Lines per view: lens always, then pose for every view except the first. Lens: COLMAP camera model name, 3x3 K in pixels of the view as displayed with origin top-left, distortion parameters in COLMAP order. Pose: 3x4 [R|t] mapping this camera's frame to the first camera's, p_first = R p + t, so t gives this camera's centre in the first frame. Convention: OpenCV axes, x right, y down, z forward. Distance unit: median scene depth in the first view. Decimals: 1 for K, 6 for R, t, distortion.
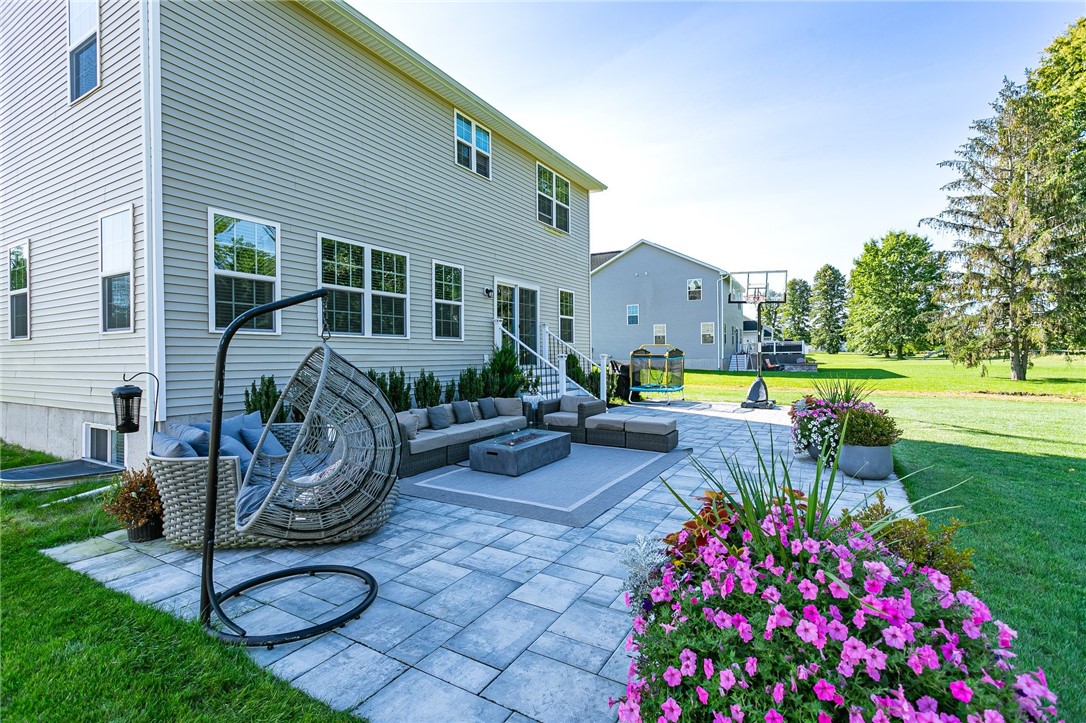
lens RADIAL K [[507.9, 0, 542.8], [0, 507.9, 357.1], [0, 0, 1]] dist [0.001734, 0.000158]
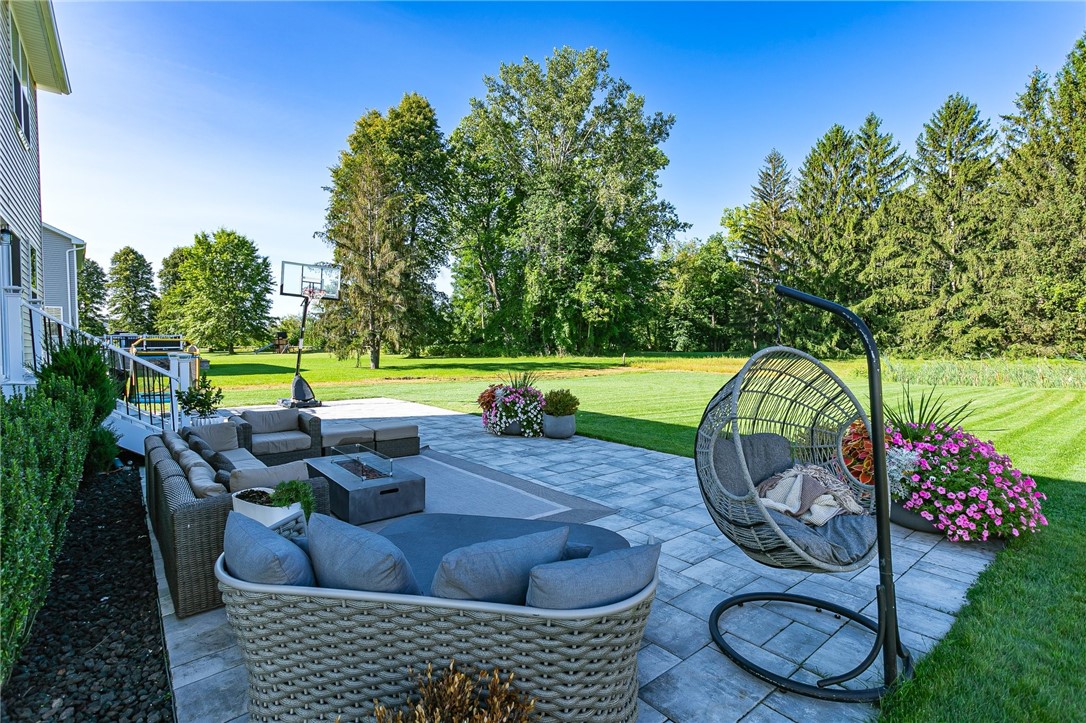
lens RADIAL K [[507.9, 0, 544.3], [0, 507.9, 357.6], [0, 0, 1]] dist [0.001734, 0.000158]
pose [[0.339452, -0.017793, 0.940455, -0.909848], [0.006757, 0.999841, 0.016477, -0.016292], [-0.940599, 0.000761, 0.339518, 0.698556]]
